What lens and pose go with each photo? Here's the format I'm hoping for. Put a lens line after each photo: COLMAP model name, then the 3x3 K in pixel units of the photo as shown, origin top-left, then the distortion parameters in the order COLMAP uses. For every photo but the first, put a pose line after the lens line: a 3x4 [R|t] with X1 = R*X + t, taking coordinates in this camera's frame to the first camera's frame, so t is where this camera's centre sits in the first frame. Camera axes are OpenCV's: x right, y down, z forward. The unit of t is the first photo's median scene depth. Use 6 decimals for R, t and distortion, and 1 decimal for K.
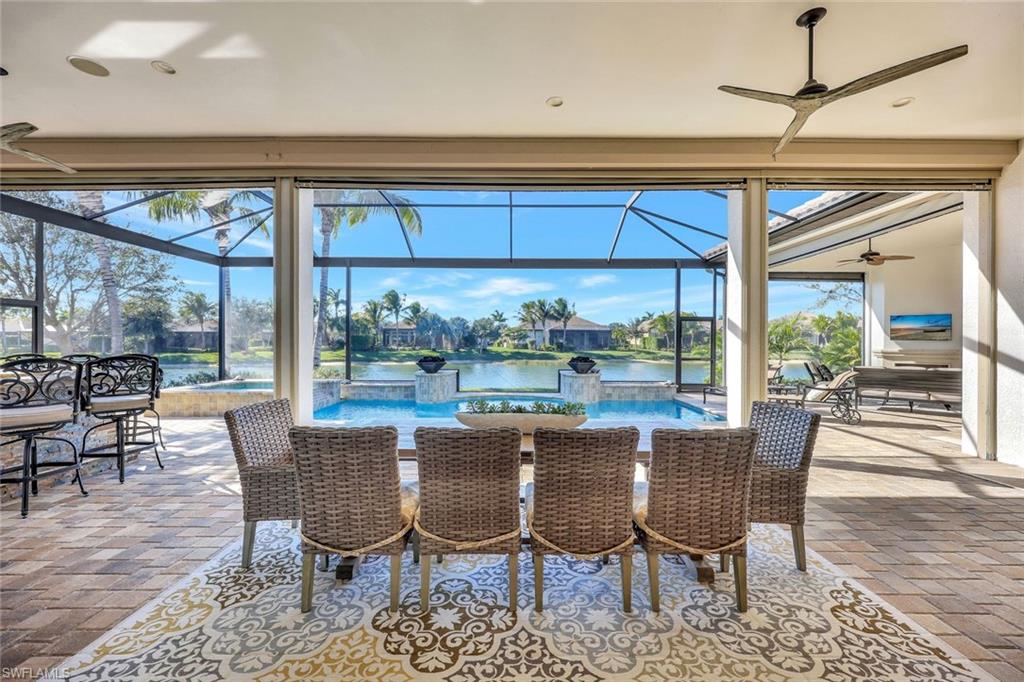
lens RADIAL K [[411.7, 0, 512.0], [0, 411.7, 341.0], [0, 0, 1]] dist [-0.000141, 0.000085]
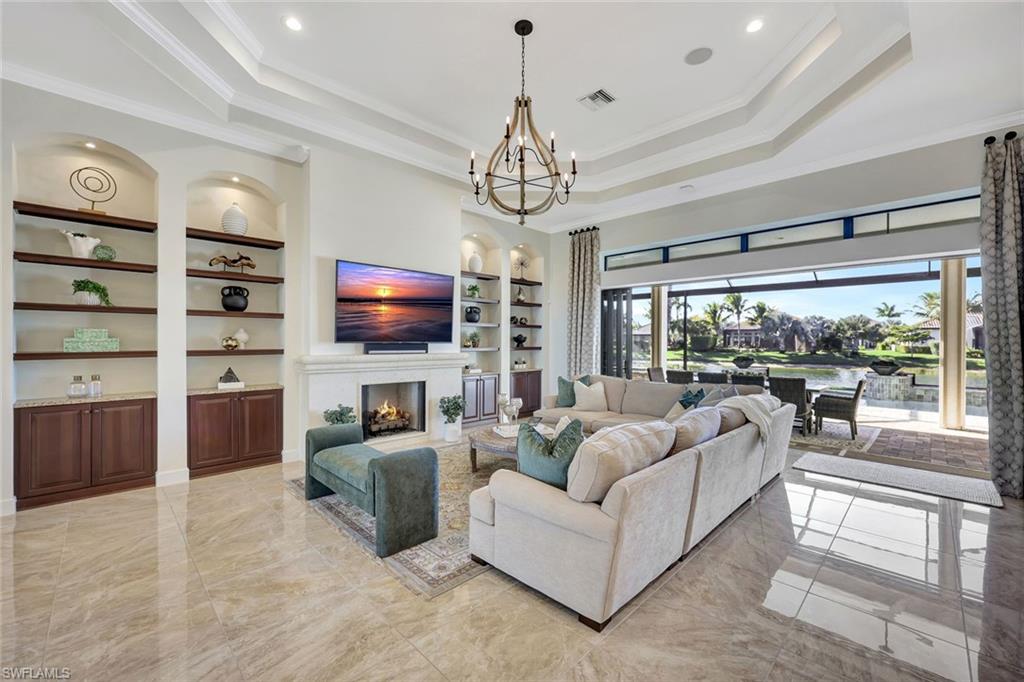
lens RADIAL K [[411.7, 0, 512.0], [0, 411.7, 341.0], [0, 0, 1]] dist [-0.000141, 0.000085]
pose [[0.707721, 0.004652, -0.706476, 0.221962], [-0.004799, 0.999987, 0.001777, -0.014589], [0.706475, 0.002133, 0.707734, -0.526066]]
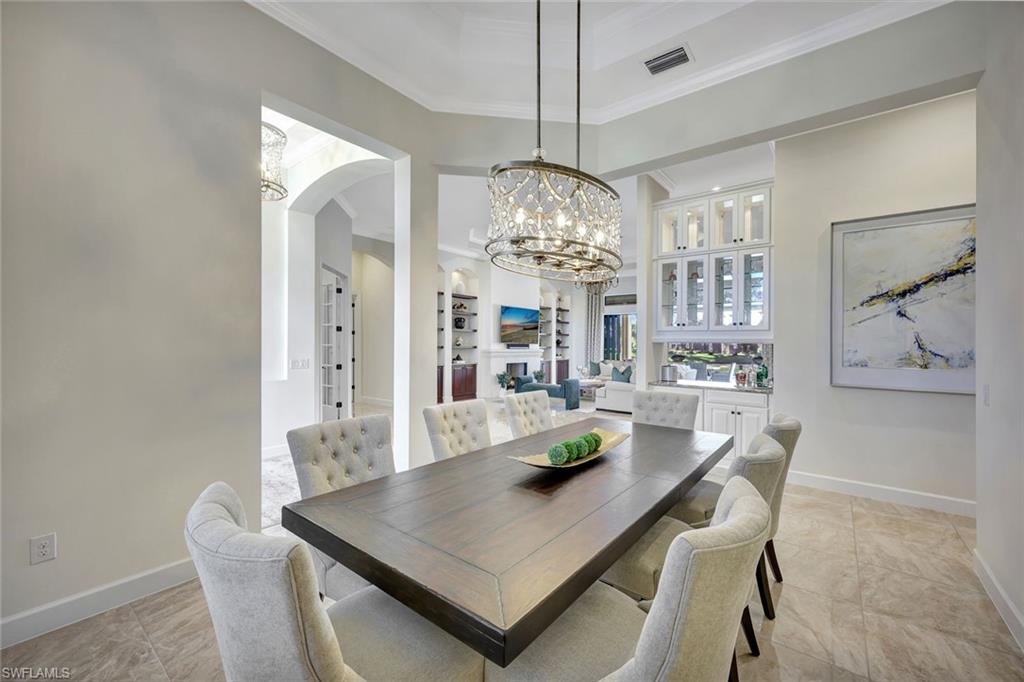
lens RADIAL K [[411.7, 0, 512.0], [0, 411.7, 341.0], [0, 0, 1]] dist [-0.000141, 0.000085]
pose [[0.789361, 0.003505, -0.613919, 0.427882], [-0.008879, 0.999944, -0.005707, -0.010282], [0.613865, 0.009956, 0.789348, -1.215434]]
